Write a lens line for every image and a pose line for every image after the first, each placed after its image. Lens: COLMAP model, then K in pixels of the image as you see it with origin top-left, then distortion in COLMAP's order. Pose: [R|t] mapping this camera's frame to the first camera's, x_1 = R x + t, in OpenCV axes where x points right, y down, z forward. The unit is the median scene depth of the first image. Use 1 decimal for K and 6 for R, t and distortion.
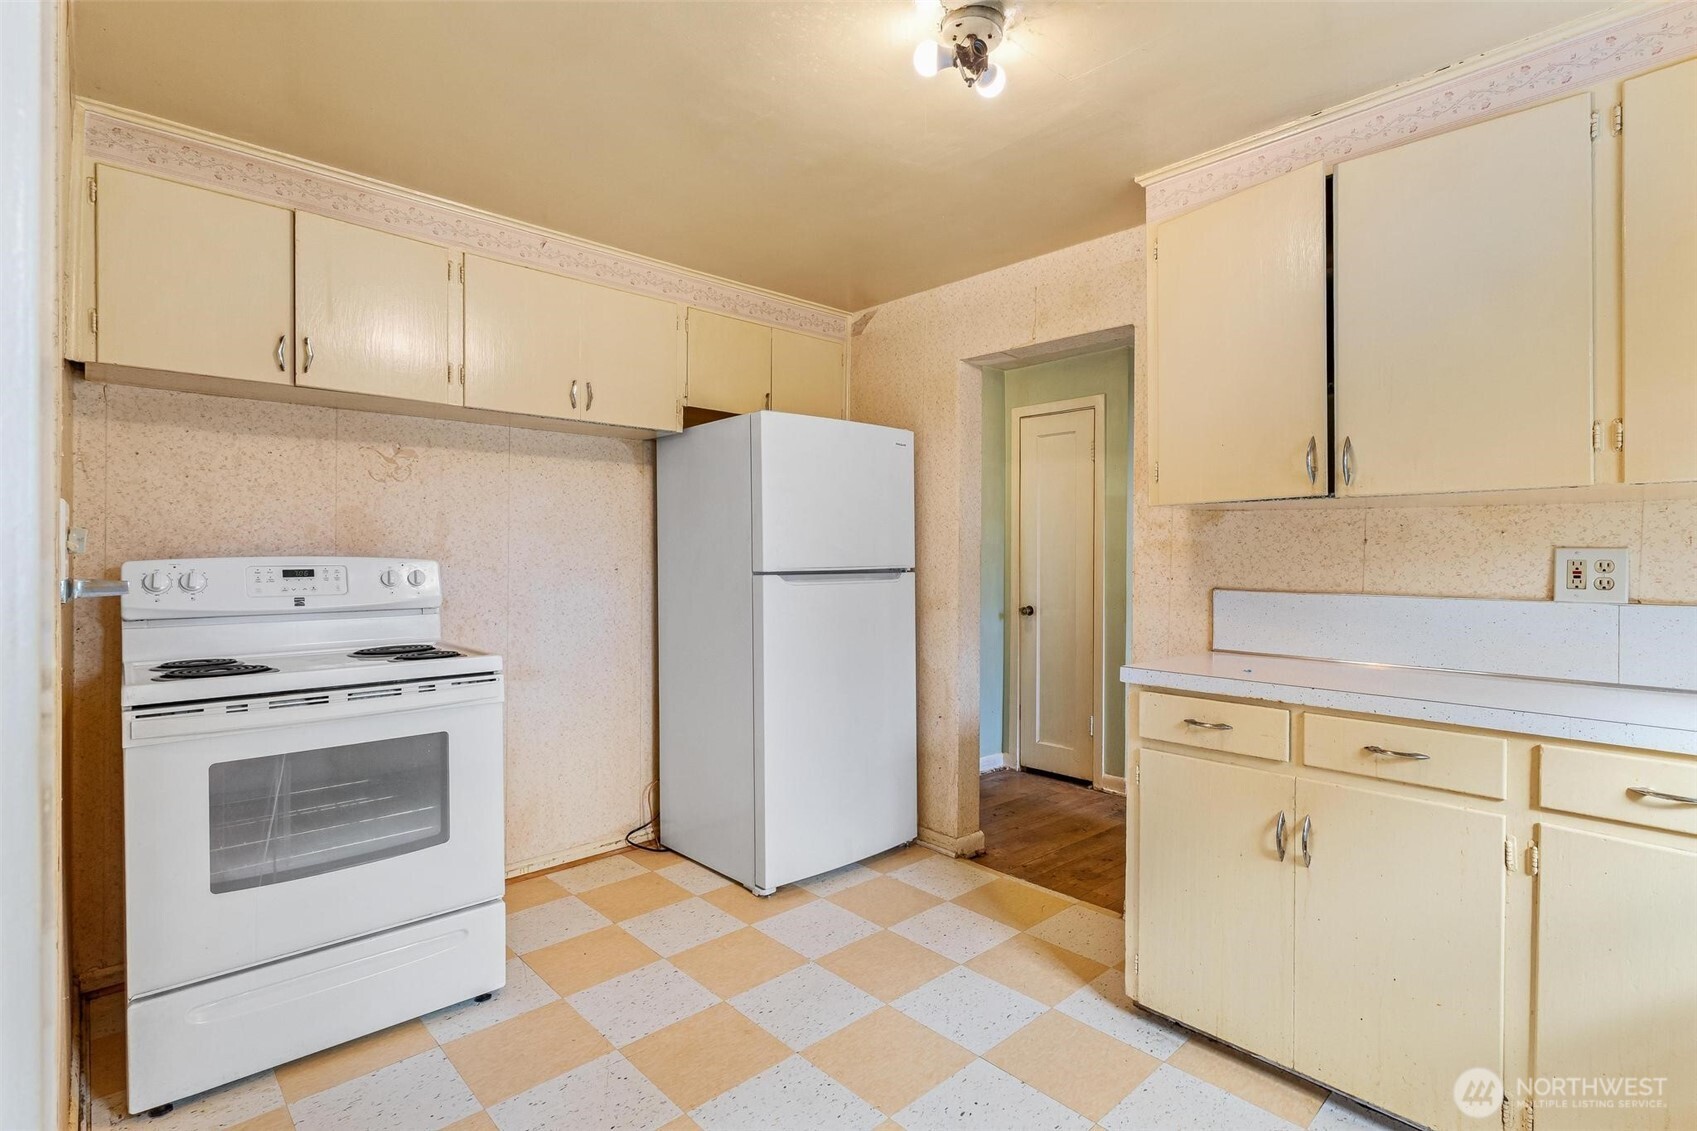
lens RADIAL K [[807.0, 0, 851.7], [0, 807.0, 560.6], [0, 0, 1]] dist [0.003071, 0.001122]
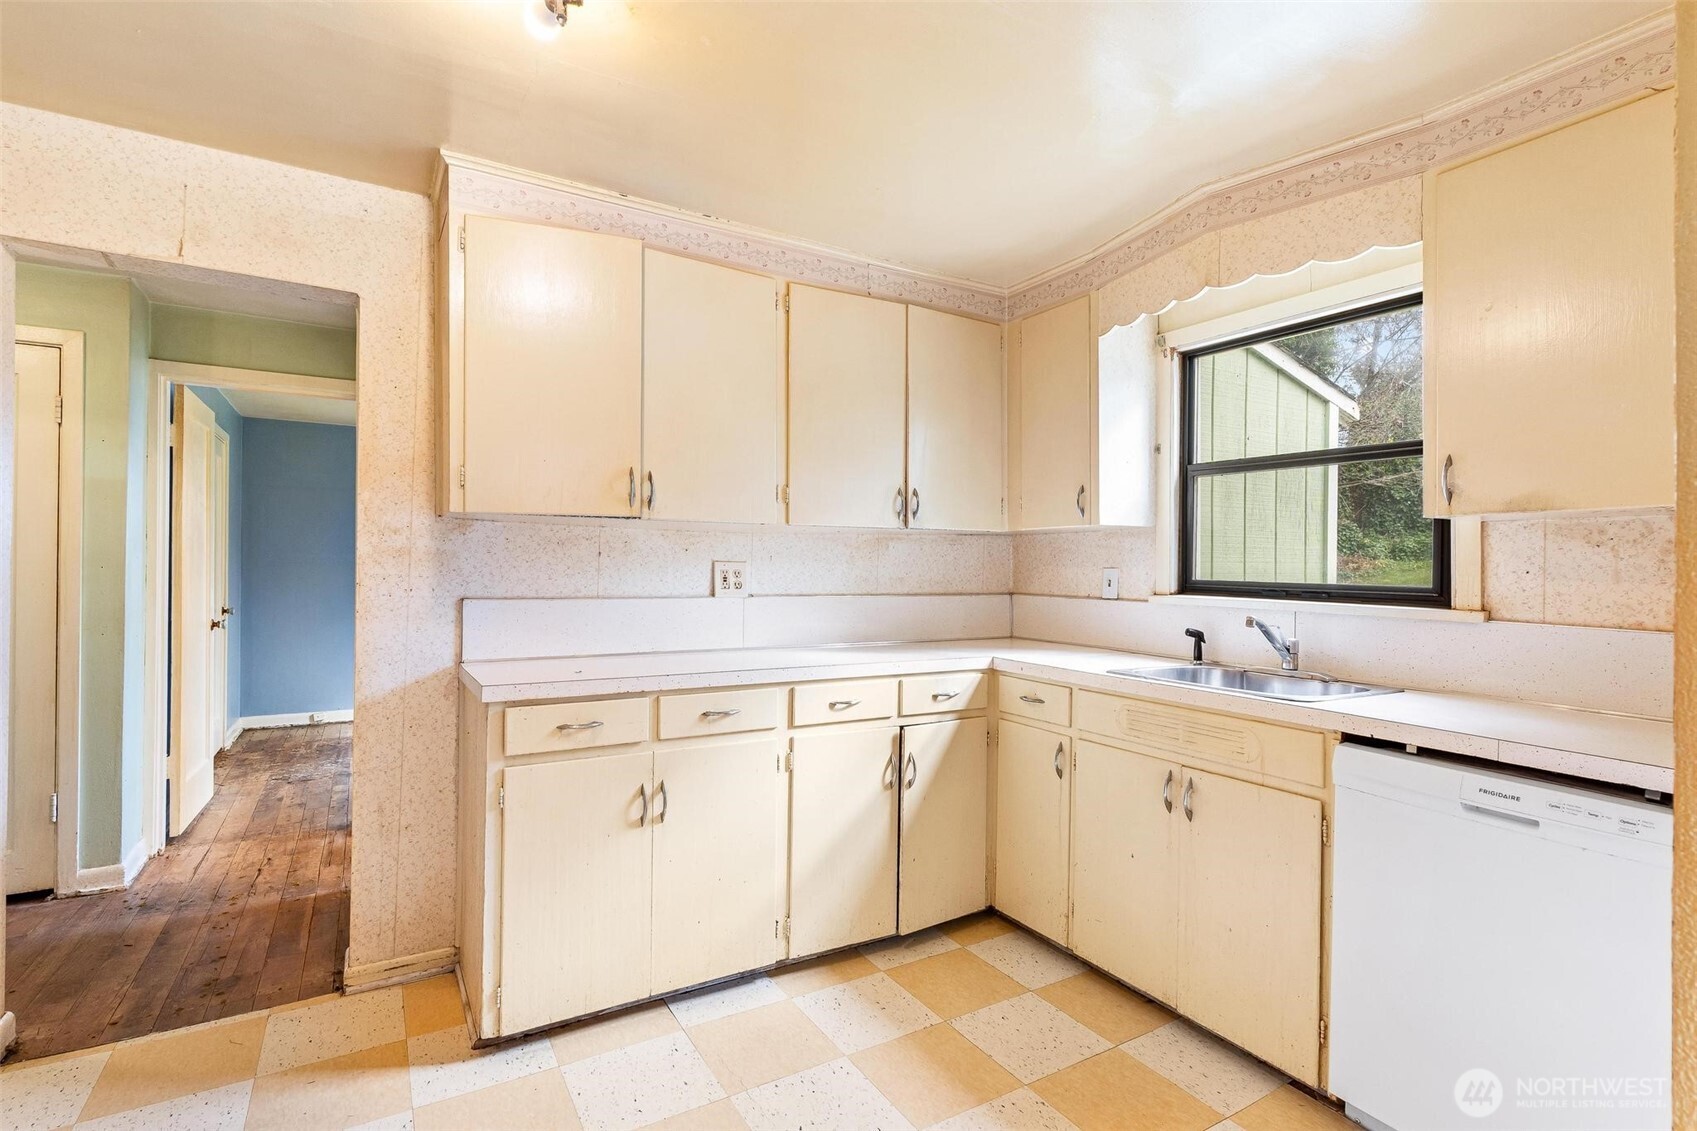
lens RADIAL K [[807.0, 0, 853.2], [0, 807.0, 566.3], [0, 0, 1]] dist [0.003071, 0.001122]
pose [[0.216085, -0.000734, 0.976374, -0.518738], [-0.002852, 0.999995, 0.001383, -0.009581], [-0.976370, -0.003083, 0.216082, 0.418200]]
